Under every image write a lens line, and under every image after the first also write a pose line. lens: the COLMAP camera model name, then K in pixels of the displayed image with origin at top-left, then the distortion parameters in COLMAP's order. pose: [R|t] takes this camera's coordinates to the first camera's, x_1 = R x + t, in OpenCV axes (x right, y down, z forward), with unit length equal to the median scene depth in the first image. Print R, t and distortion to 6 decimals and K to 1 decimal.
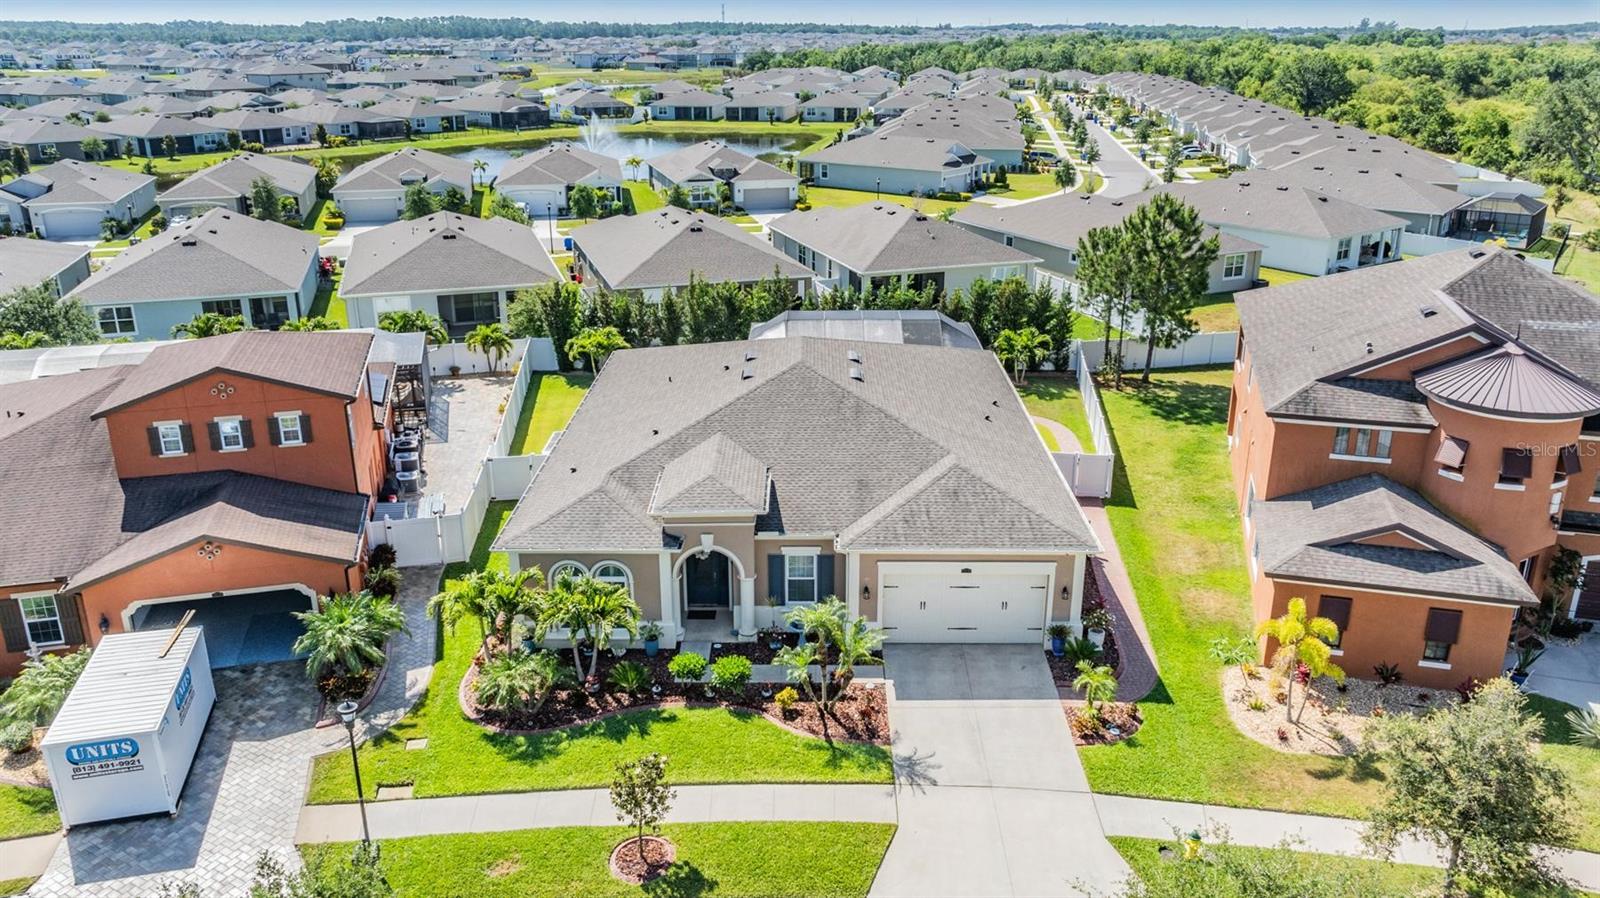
lens RADIAL K [[1177.5, 0, 807.6], [0, 1177.5, 438.4], [0, 0, 1]] dist [-0.017159, -0.003654]
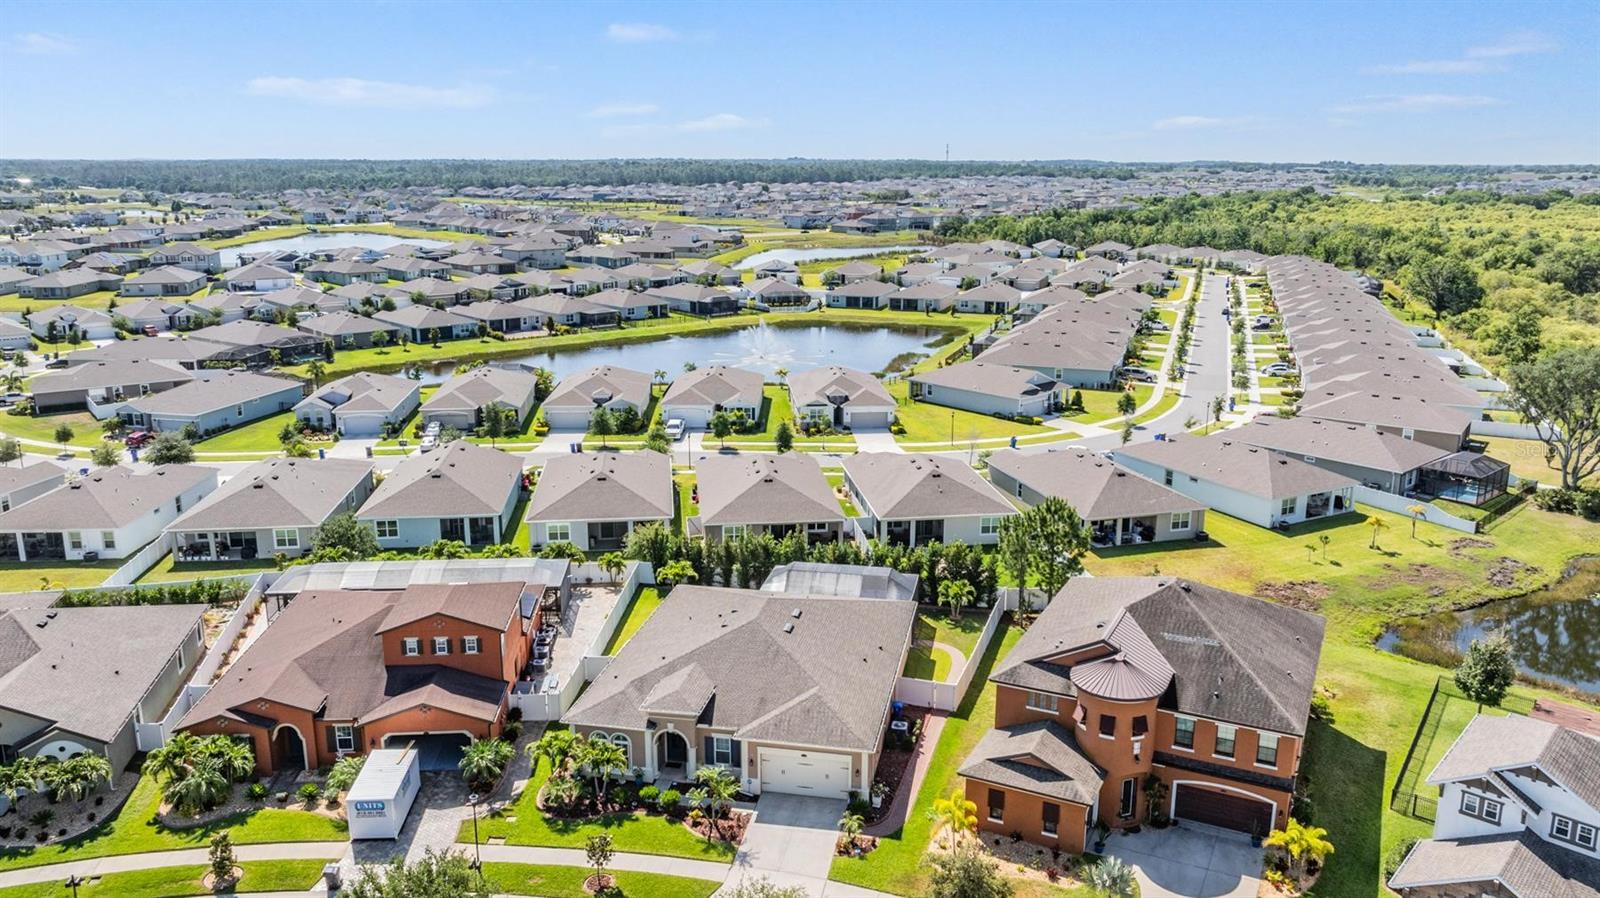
lens RADIAL K [[1177.5, 0, 807.6], [0, 1177.5, 438.4], [0, 0, 1]] dist [-0.017159, -0.003654]
pose [[0.982606, 0.045565, -0.180026, 0.442321], [-0.063887, 0.993201, -0.097318, -0.198862], [0.174368, 0.107127, 0.978836, -0.842576]]
